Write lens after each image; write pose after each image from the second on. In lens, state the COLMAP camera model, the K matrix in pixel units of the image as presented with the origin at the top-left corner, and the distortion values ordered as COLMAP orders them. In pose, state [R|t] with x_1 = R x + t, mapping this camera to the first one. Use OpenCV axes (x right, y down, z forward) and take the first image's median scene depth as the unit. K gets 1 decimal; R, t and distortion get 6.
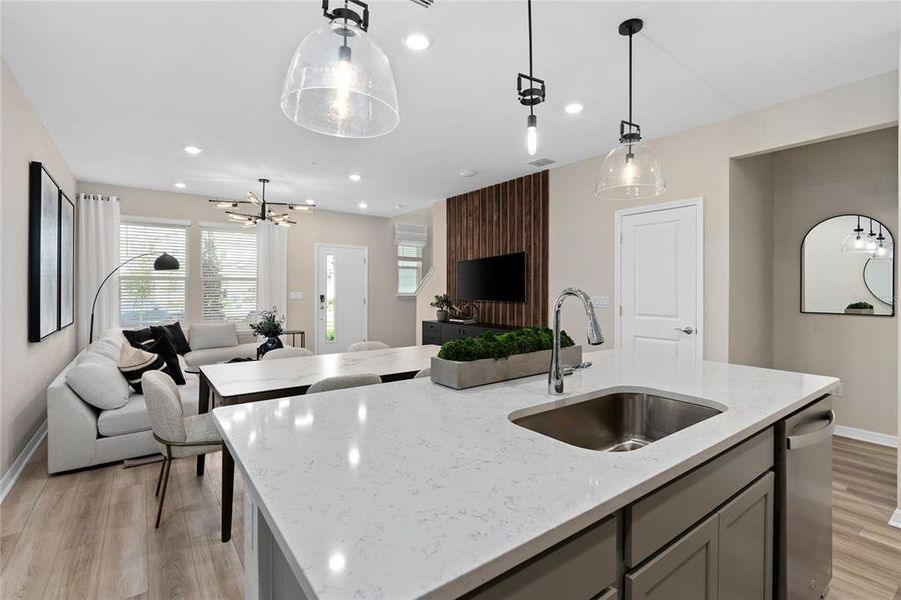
lens RADIAL K [[433.8, 0, 447.0], [0, 433.8, 295.9], [0, 0, 1]] dist [0.018896, -0.001778]
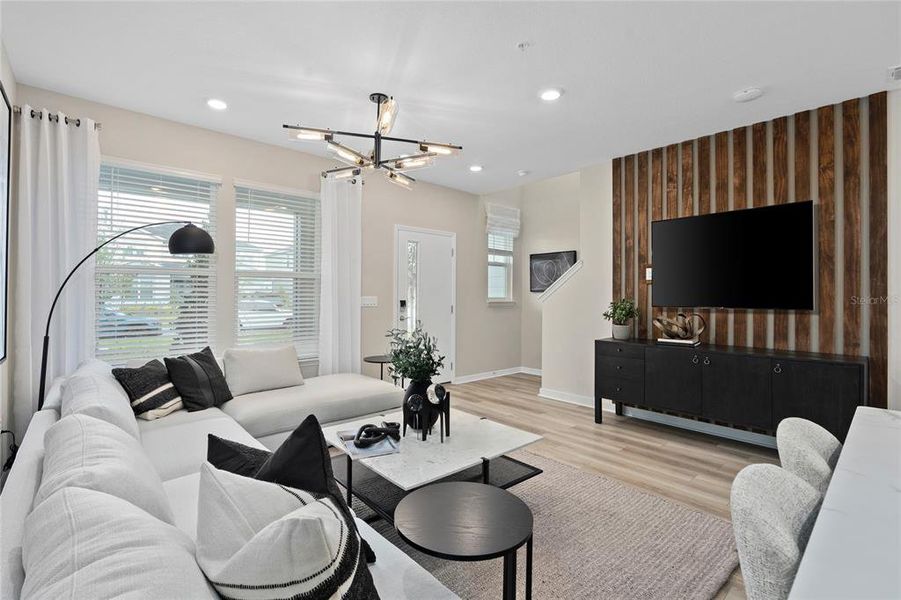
lens RADIAL K [[412.2, 0, 452.7], [0, 412.2, 299.0], [0, 0, 1]] dist [-0.008177, 0.002490]
pose [[0.992848, 0.002076, 0.119367, -0.365693], [-0.001309, 0.999978, -0.006496, 0.000404], [-0.119378, 0.006293, 0.992829, 0.434295]]
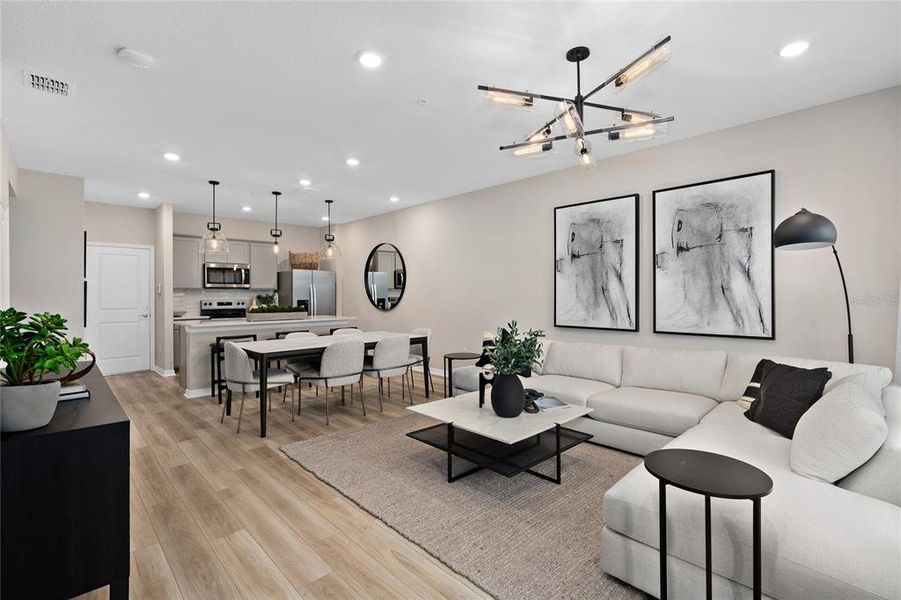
lens RADIAL K [[412.2, 0, 450.3], [0, 412.2, 300.3], [0, 0, 1]] dist [-0.008177, 0.002490]
pose [[-0.986515, 0.001550, -0.163662, -0.205276], [-0.000827, 0.999895, 0.014453, -0.007205], [0.163668, 0.014393, -0.986411, 1.314061]]
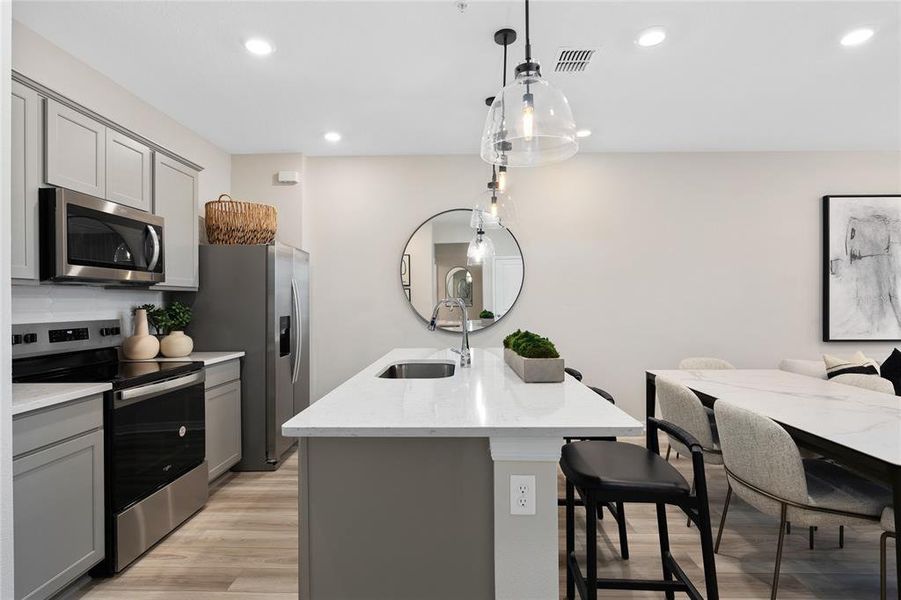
lens RADIAL K [[451.8, 0, 452.8], [0, 451.8, 302.0], [0, 0, 1]] dist [-0.001462, -0.000420]
pose [[-0.588426, 0.000103, -0.808551, 0.373925], [0.000964, 0.999999, -0.000574, -0.007262], [0.808551, -0.001117, -0.588426, 0.516684]]
